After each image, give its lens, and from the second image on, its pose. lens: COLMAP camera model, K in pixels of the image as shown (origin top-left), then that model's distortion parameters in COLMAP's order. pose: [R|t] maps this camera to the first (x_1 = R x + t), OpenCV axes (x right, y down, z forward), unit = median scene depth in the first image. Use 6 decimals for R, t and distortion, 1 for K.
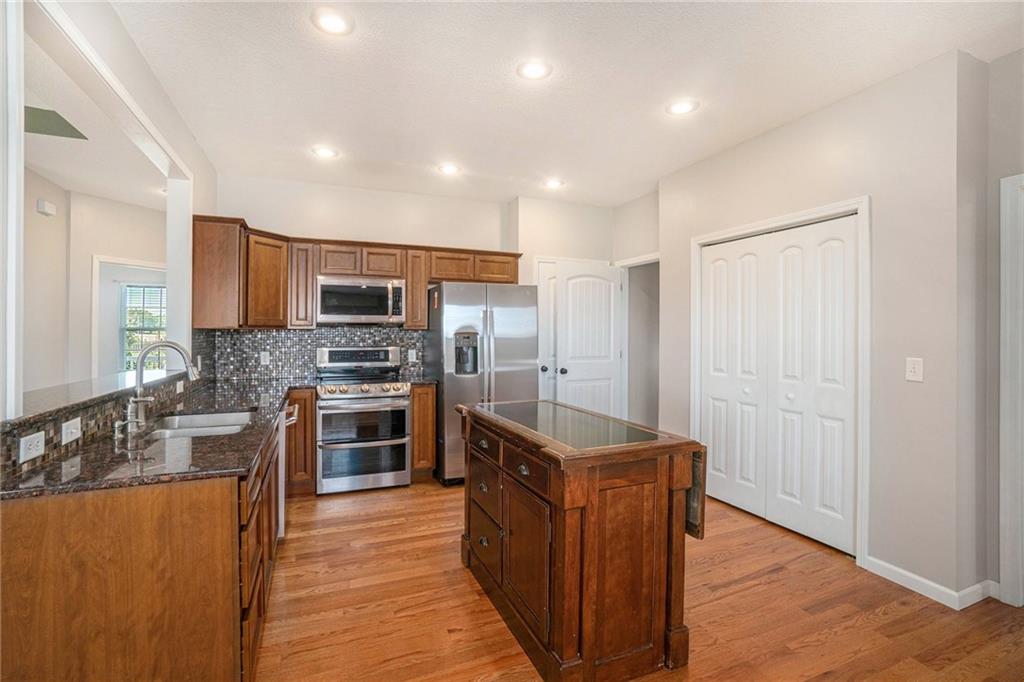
lens RADIAL K [[457.9, 0, 503.6], [0, 457.9, 333.0], [0, 0, 1]] dist [-0.058754, 0.024169]
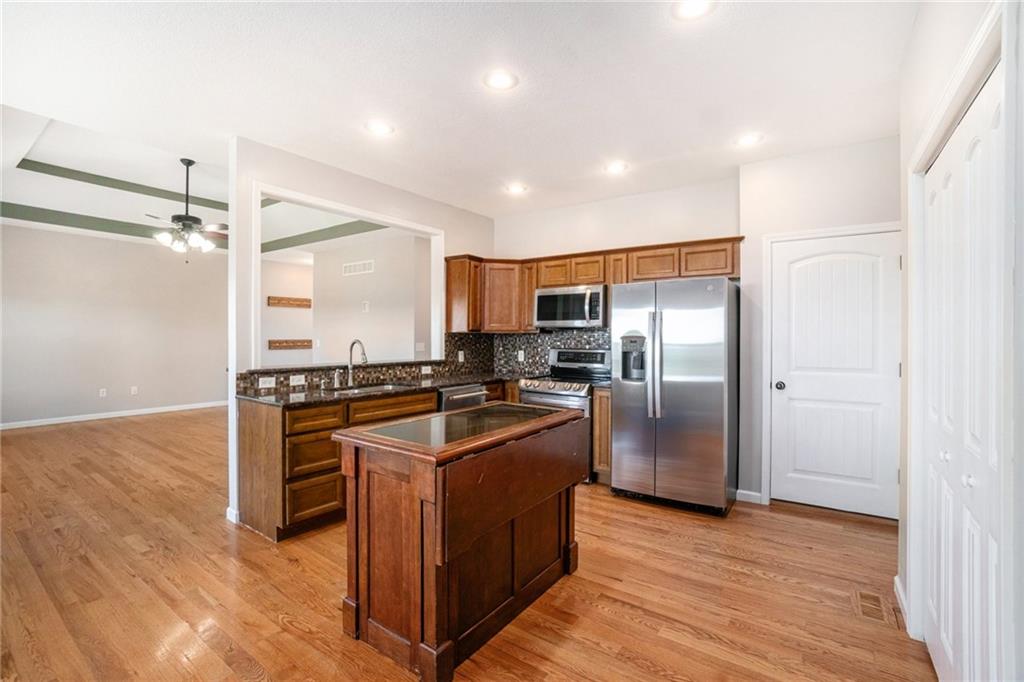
lens RADIAL K [[457.9, 0, 503.6], [0, 457.9, 333.0], [0, 0, 1]] dist [-0.058754, 0.024169]
pose [[0.518940, -0.001180, -0.854810, 0.584770], [-0.006120, 0.999968, -0.005096, -0.001475], [0.854789, 0.007876, 0.518916, 0.296940]]
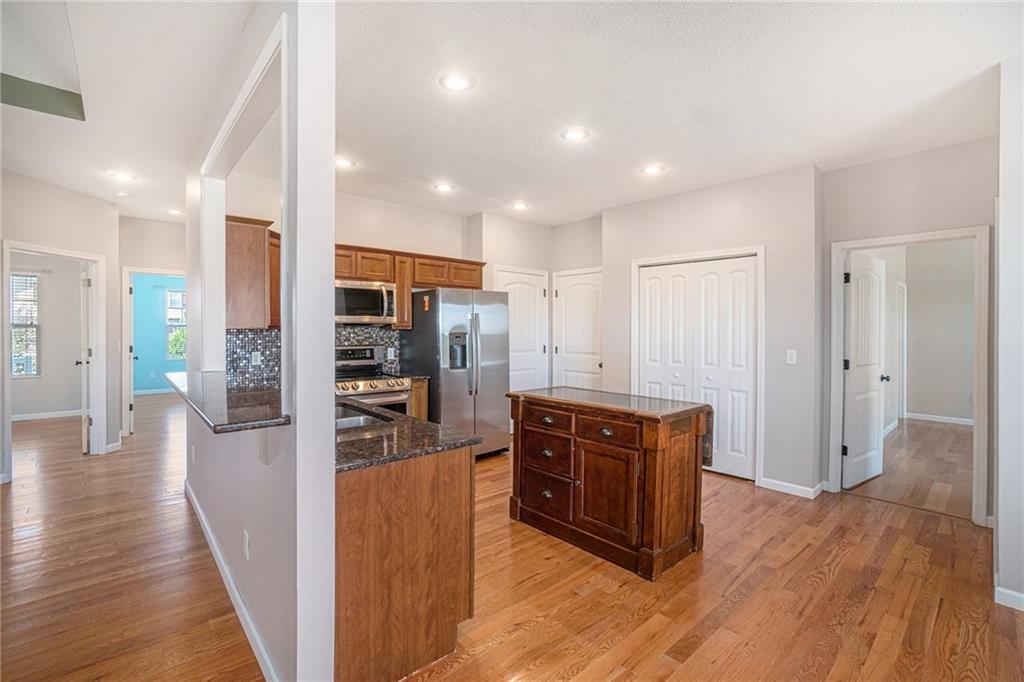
lens RADIAL K [[457.9, 0, 503.6], [0, 457.9, 333.0], [0, 0, 1]] dist [-0.058754, 0.024169]
pose [[0.944937, -0.000386, 0.327252, -0.351841], [-0.002502, 0.999962, 0.008405, -0.009620], [-0.327242, -0.008761, 0.944900, -0.116529]]
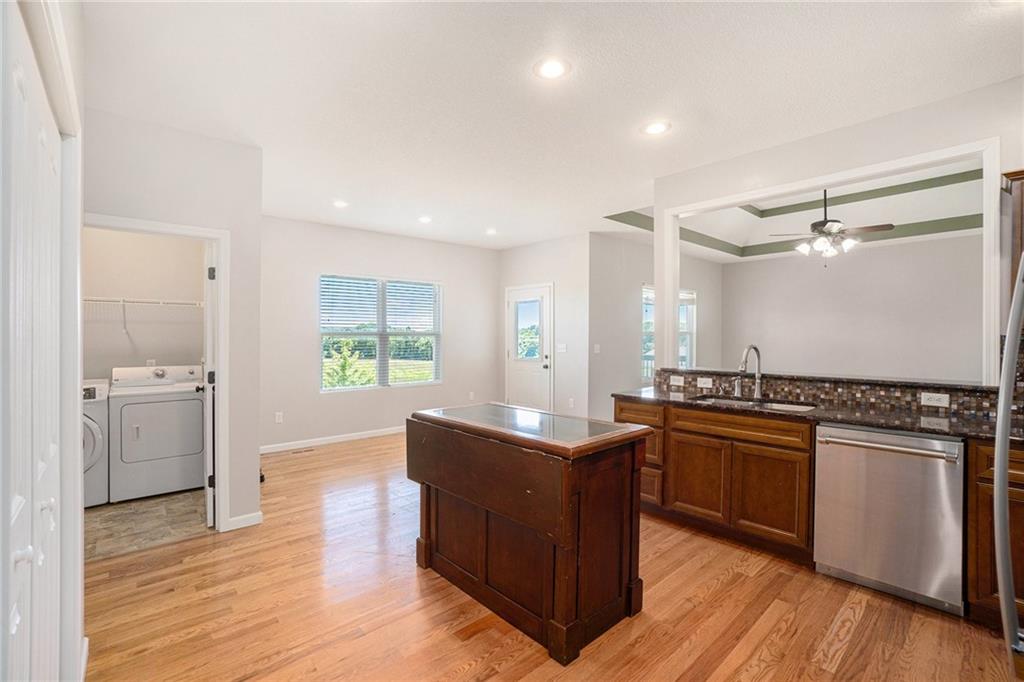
lens RADIAL K [[445.9, 0, 512.0], [0, 445.9, 341.0], [0, 0, 1]] dist [-0.002588, -0.000559]
pose [[-0.942062, 0.005804, -0.335390, 0.280780], [0.002745, 0.999950, 0.009593, -0.005596], [0.335429, 0.008116, -0.942031, 1.152982]]
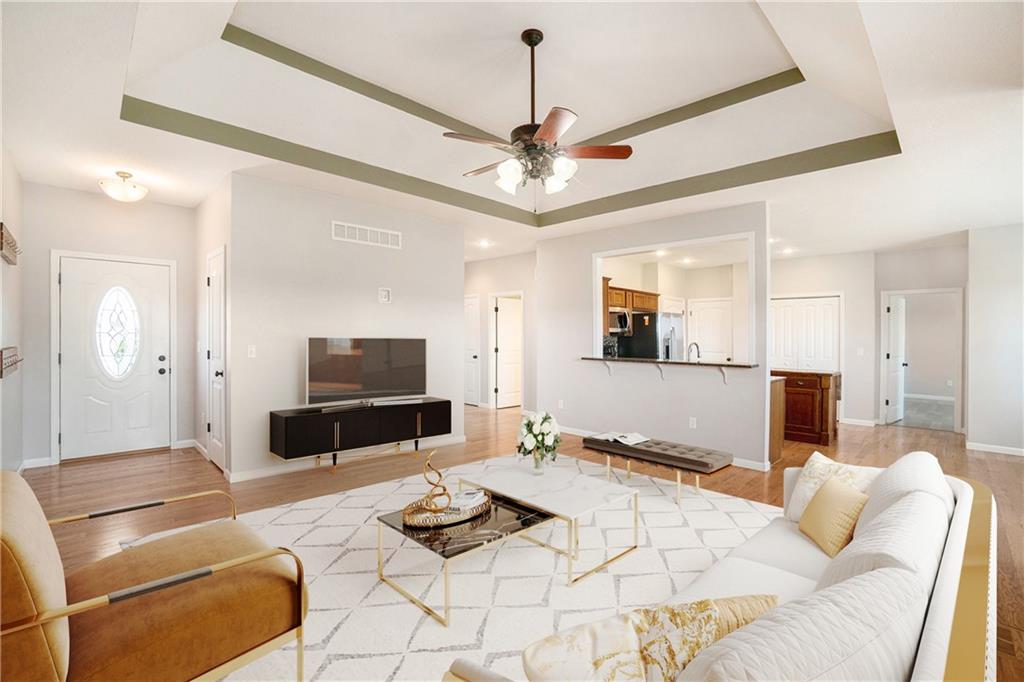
lens RADIAL K [[466.9, 0, 506.2], [0, 466.9, 338.3], [0, 0, 1]] dist [-0.059690, 0.025427]
pose [[0.924492, 0.003946, 0.381181, -1.463985], [-0.005301, 0.999983, 0.002507, -0.002046], [-0.381164, -0.004338, 0.924497, -0.550901]]
